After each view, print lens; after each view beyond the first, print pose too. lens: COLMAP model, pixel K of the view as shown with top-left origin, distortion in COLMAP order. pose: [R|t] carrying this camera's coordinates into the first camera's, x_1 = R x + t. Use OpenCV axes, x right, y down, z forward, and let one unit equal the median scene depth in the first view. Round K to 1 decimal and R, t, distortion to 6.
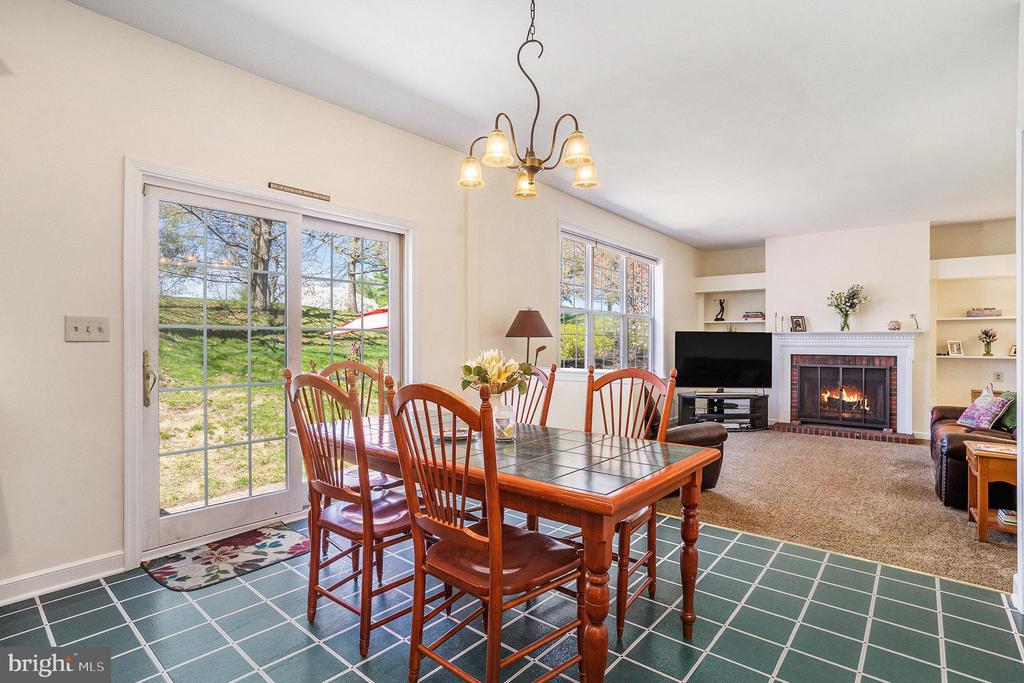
lens RADIAL K [[503.5, 0, 505.6], [0, 503.5, 344.8], [0, 0, 1]] dist [-0.026162, 0.009220]
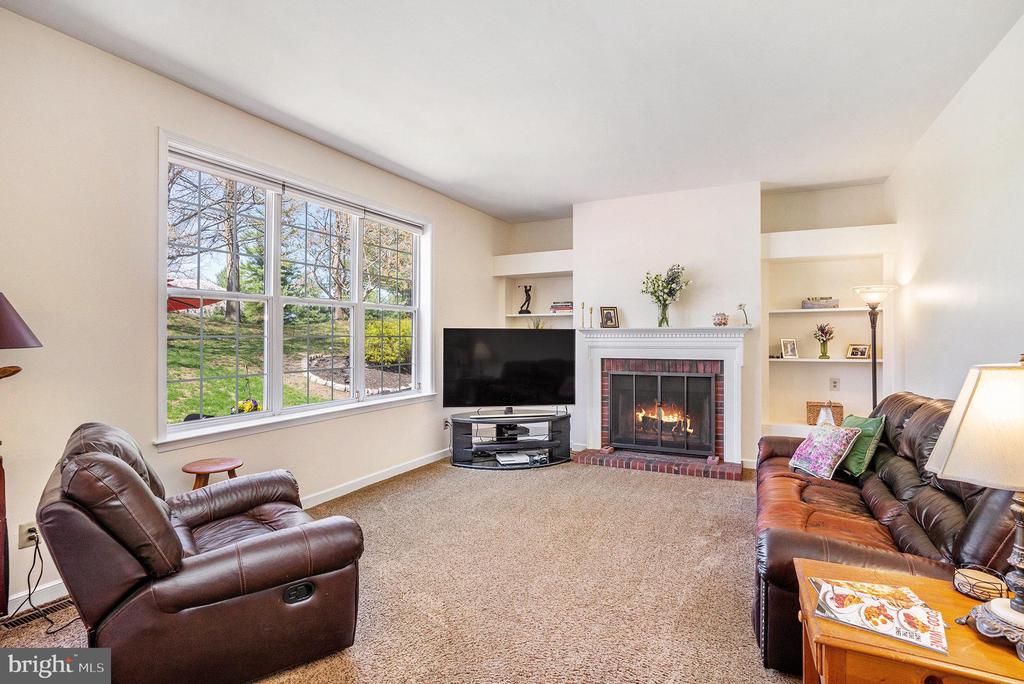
lens RADIAL K [[509.2, 0, 508.5], [0, 509.2, 346.0], [0, 0, 1]] dist [-0.050448, 0.017839]
pose [[0.975837, -0.010505, 0.218245, 0.289036], [0.008214, 0.999901, 0.011403, -0.009778], [-0.218343, -0.009335, 0.975827, 0.310326]]
